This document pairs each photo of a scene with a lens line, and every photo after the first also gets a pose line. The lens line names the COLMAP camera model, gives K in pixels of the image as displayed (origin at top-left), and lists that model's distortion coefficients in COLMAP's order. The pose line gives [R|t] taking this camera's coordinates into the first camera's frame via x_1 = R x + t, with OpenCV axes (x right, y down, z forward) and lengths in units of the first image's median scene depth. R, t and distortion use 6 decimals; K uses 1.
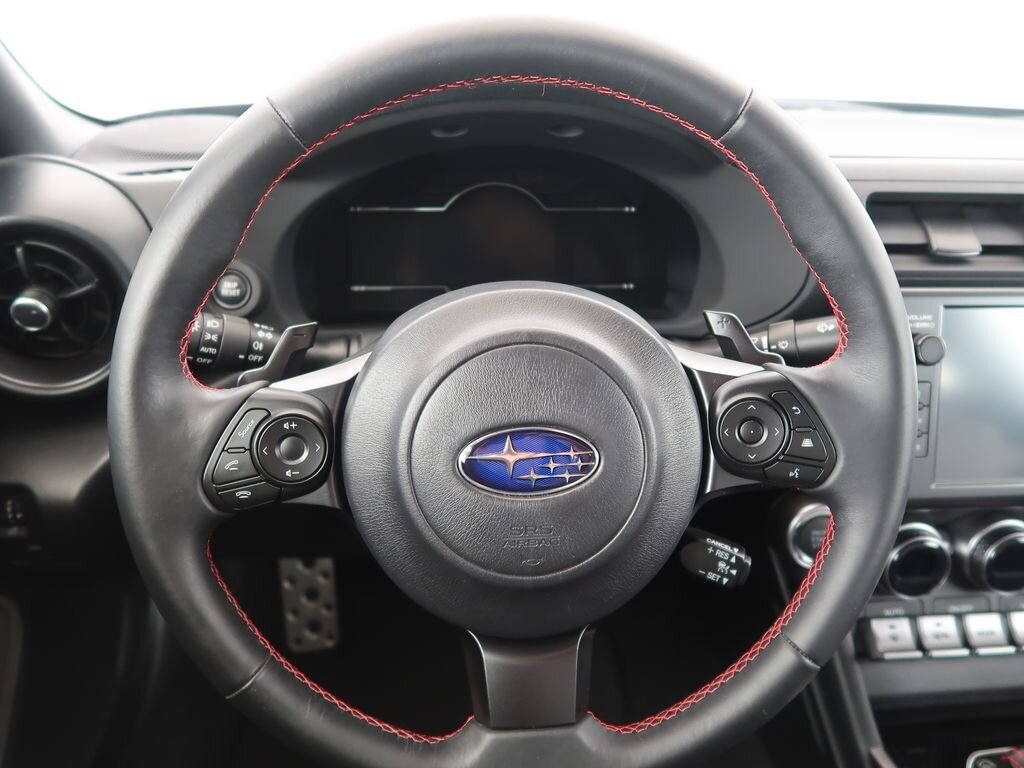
lens RADIAL K [[850.7, 0, 512.9], [0, 850.7, 378.7], [0, 0, 1]] dist [0.007356, -0.001758]
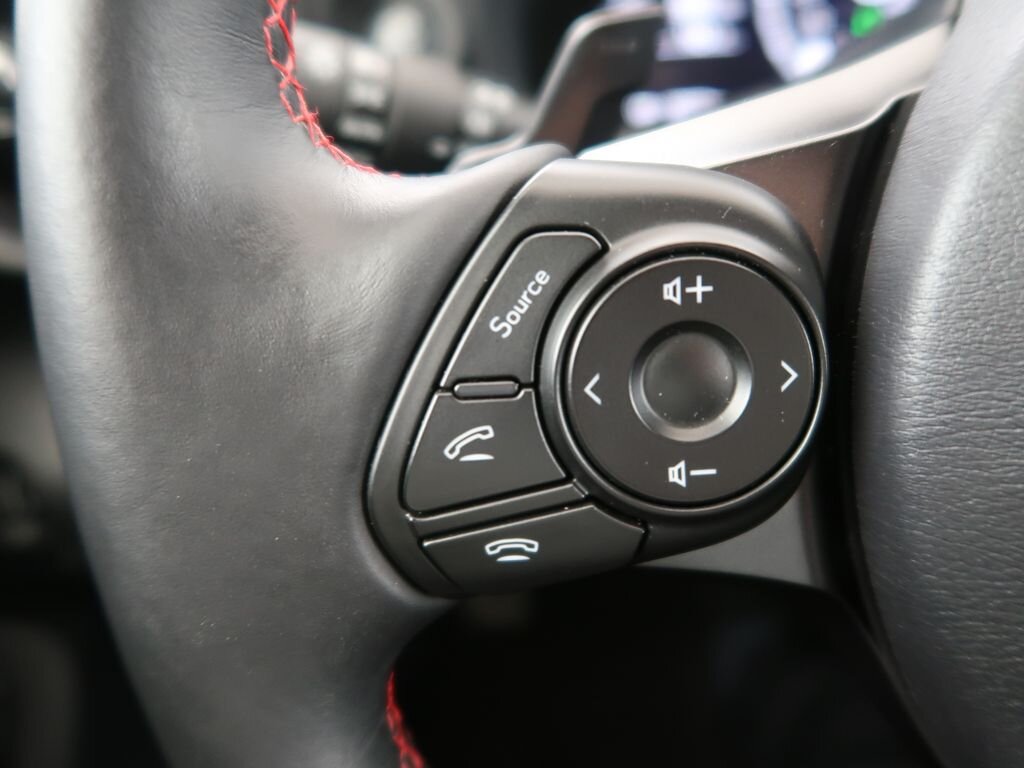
lens RADIAL K [[850.7, 0, 513.8], [0, 850.7, 390.2], [0, 0, 1]] dist [0.007356, -0.001758]
pose [[0.987231, -0.000849, -0.159296, -0.272556], [0.017411, 0.994570, 0.102605, 0.057767], [0.158344, -0.104069, 0.981884, 0.739450]]
